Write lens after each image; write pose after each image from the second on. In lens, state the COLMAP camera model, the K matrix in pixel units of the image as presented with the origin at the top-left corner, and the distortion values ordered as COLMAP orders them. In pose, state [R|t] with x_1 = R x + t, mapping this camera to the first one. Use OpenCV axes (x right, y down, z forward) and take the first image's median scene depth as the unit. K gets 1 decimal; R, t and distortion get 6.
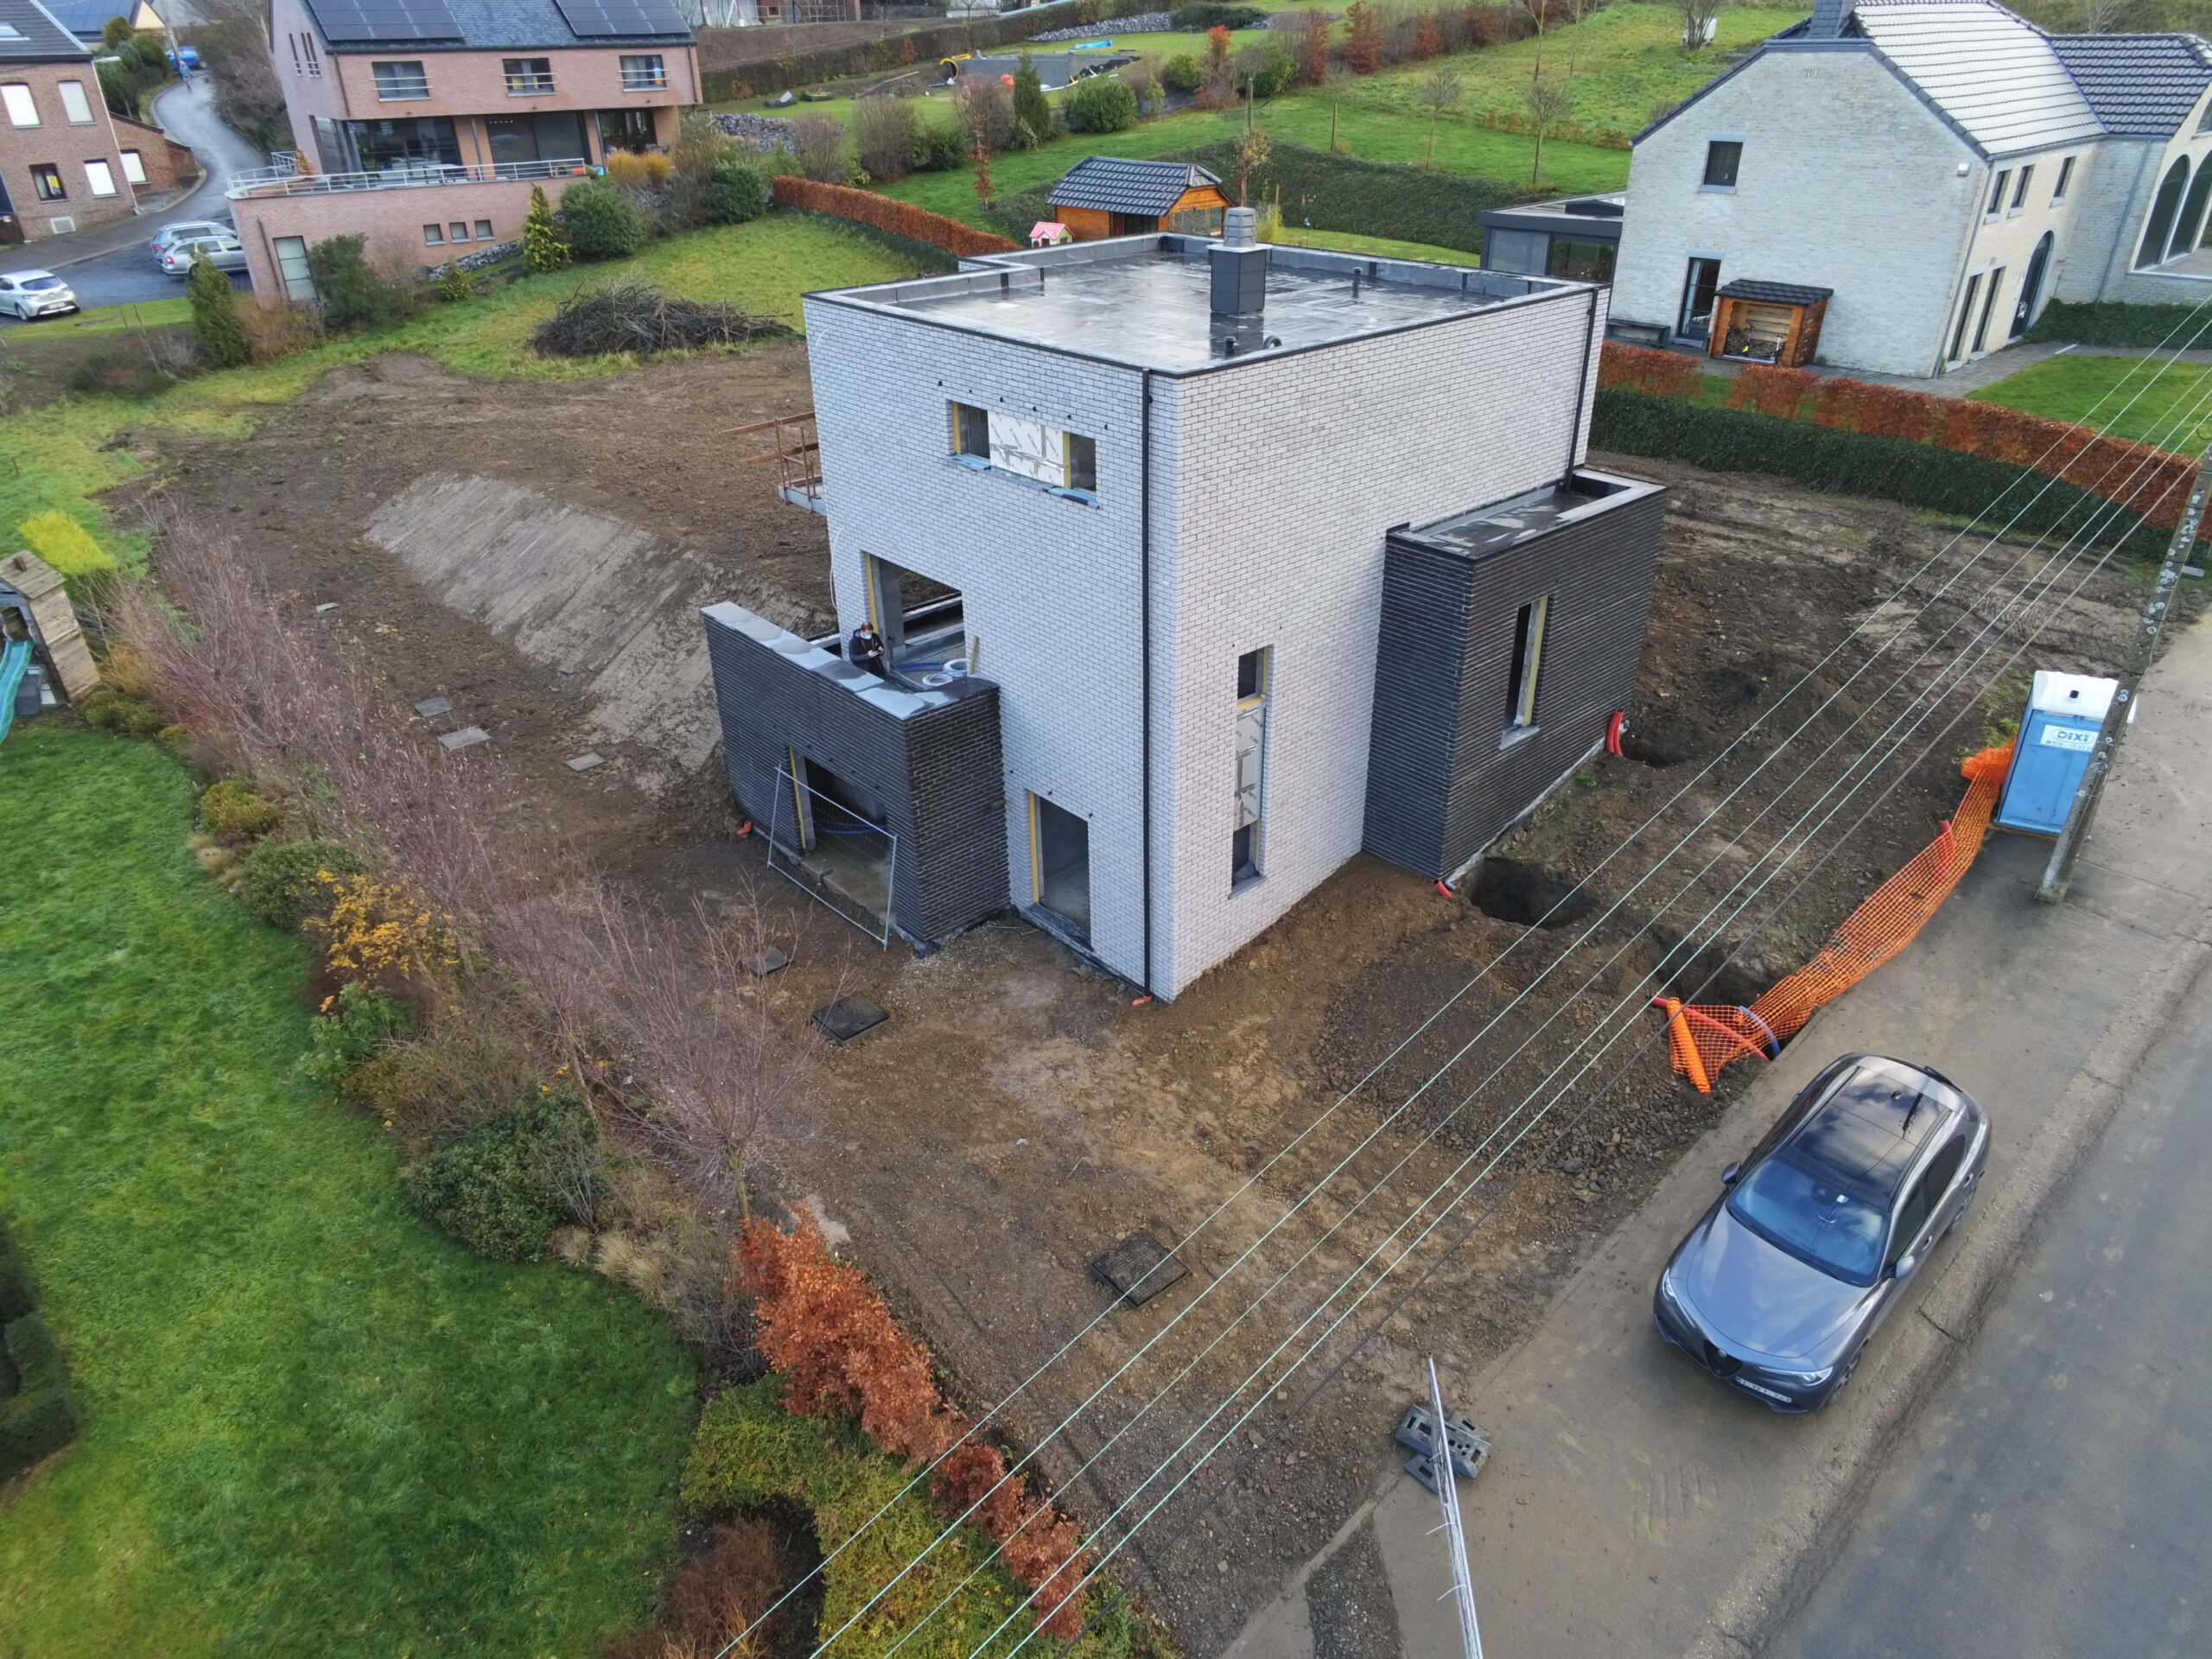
lens RADIAL K [[1424.1, 0, 1106.0], [0, 1424.1, 829.5], [0, 0, 1]] dist [-0.000521, -0.002344]
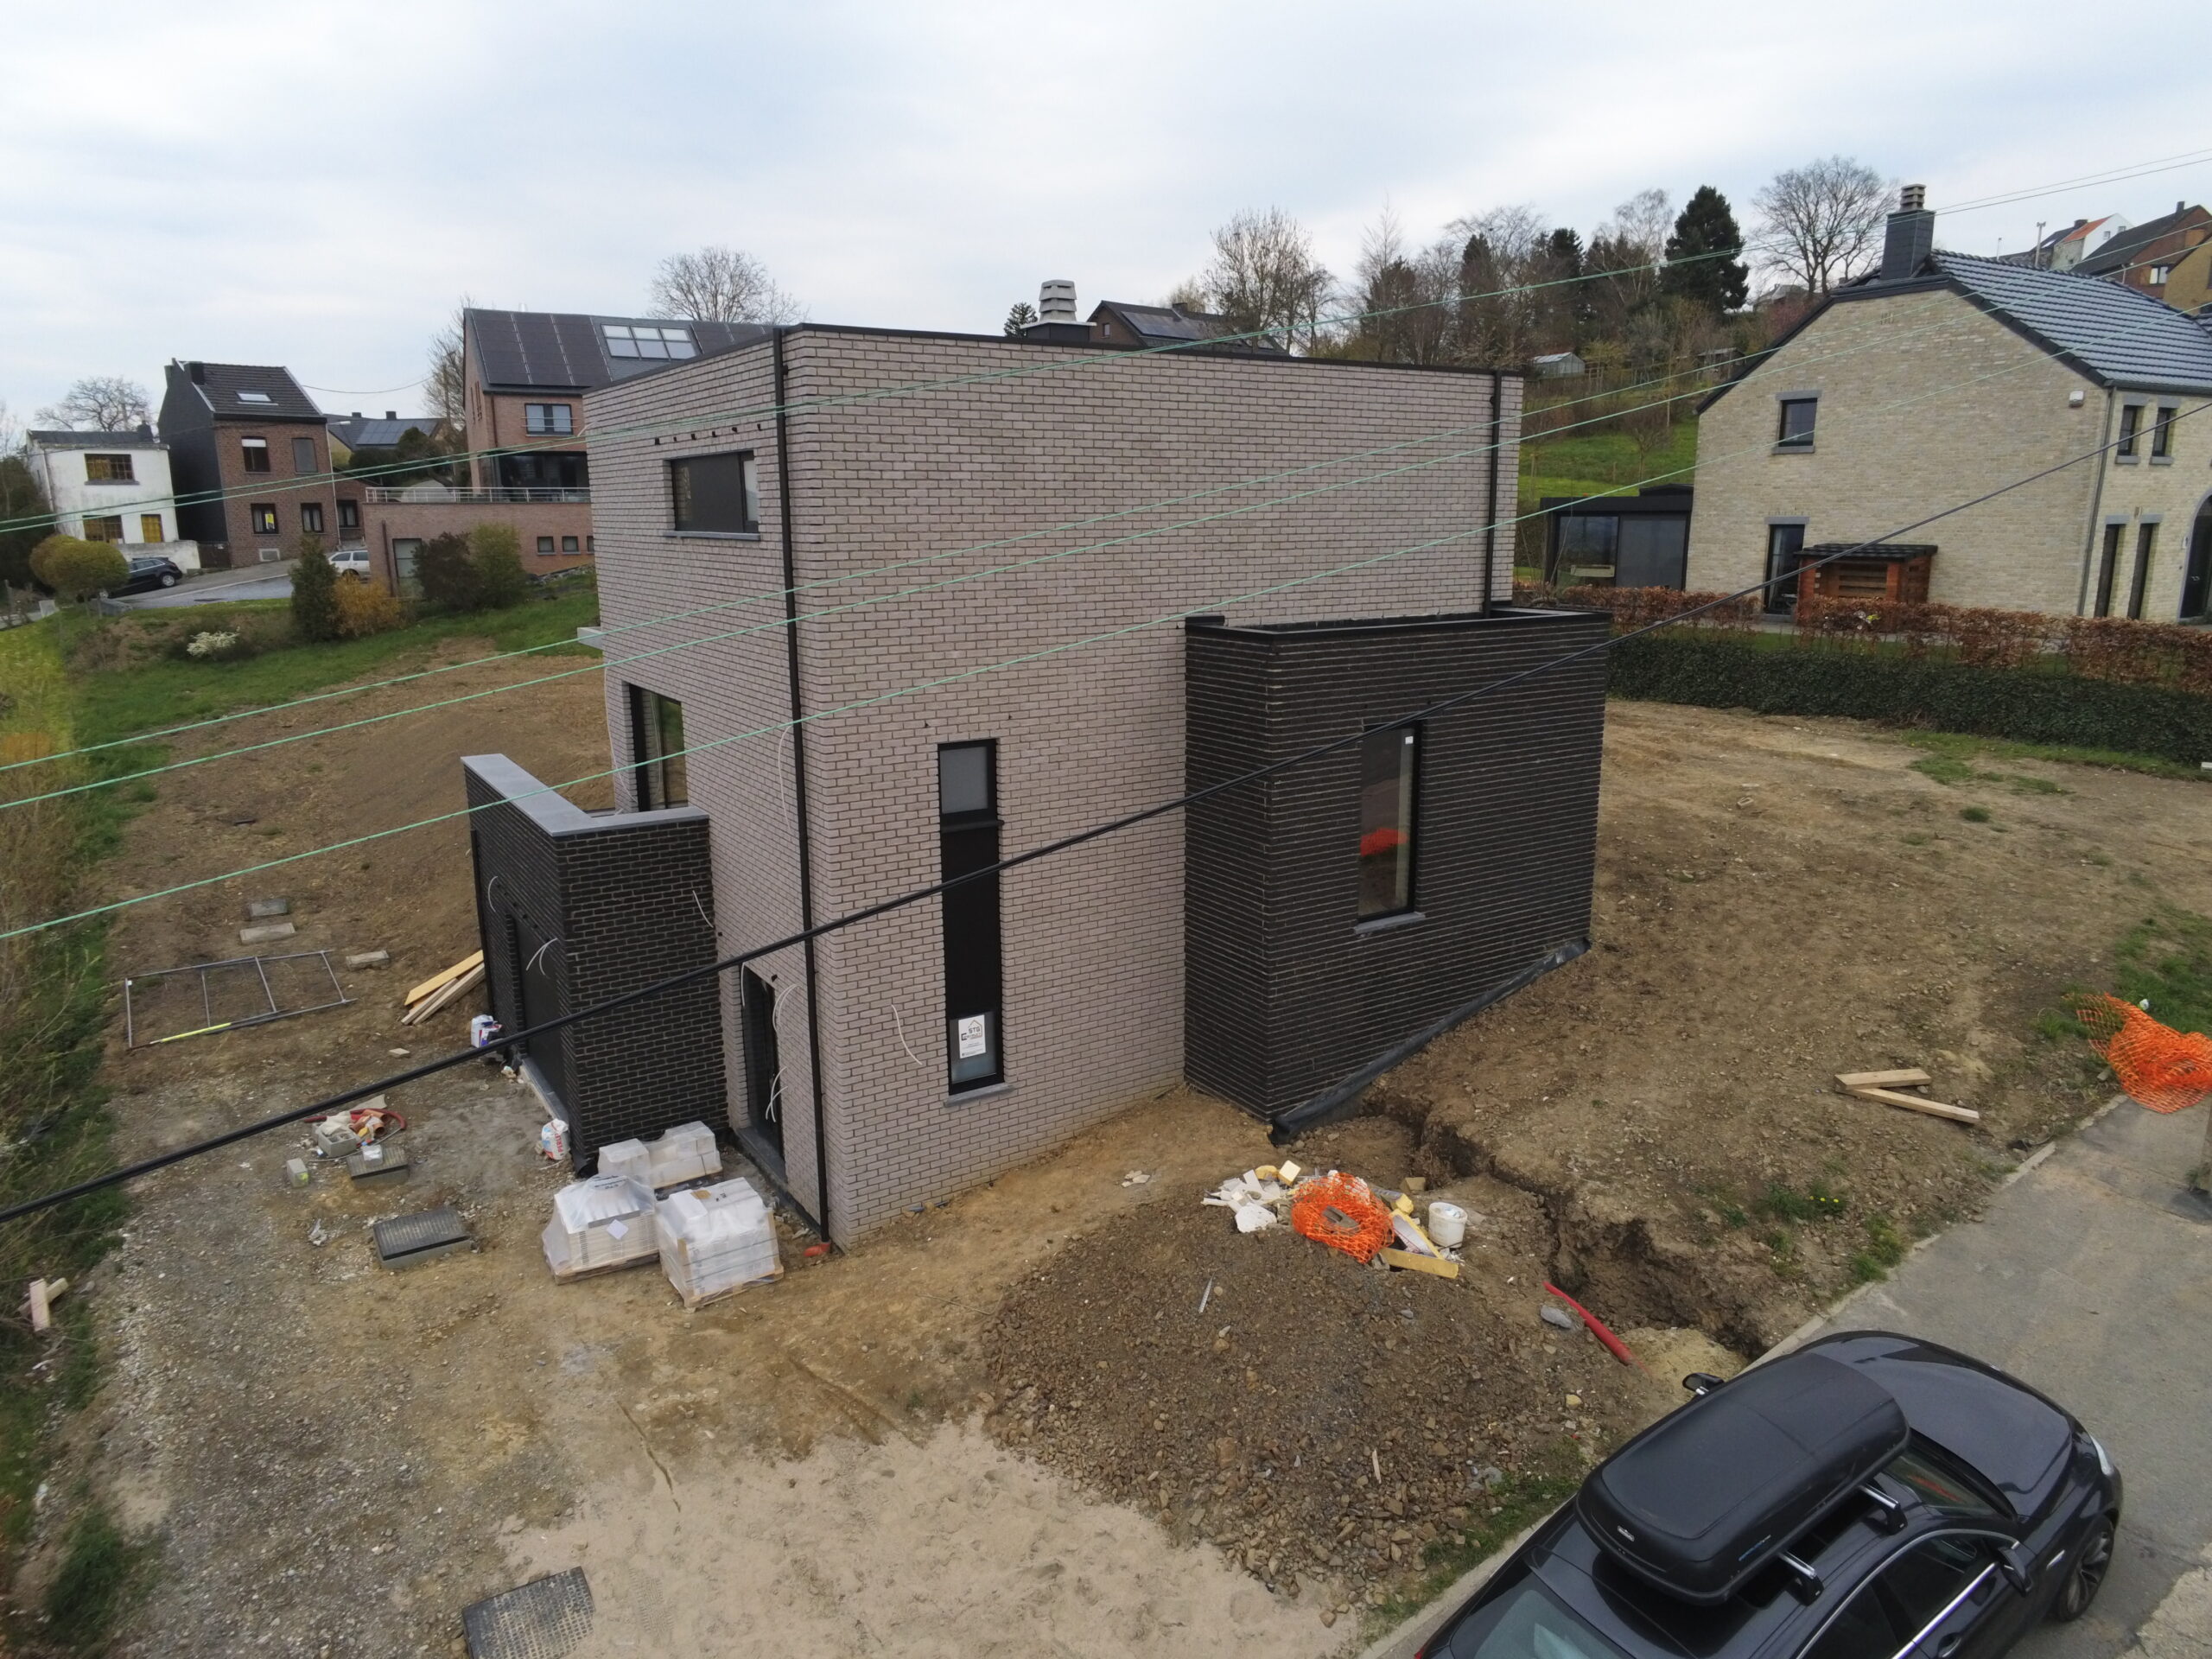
lens RADIAL K [[1427.2, 0, 1141.7], [0, 1427.2, 824.2], [0, 0, 1]] dist [-0.003176, 0.025974]
pose [[0.989644, 0.041903, -0.137290, 0.165627], [-0.080534, 0.953814, -0.289401, 0.067313], [0.118822, 0.297461, 0.947311, 0.182739]]
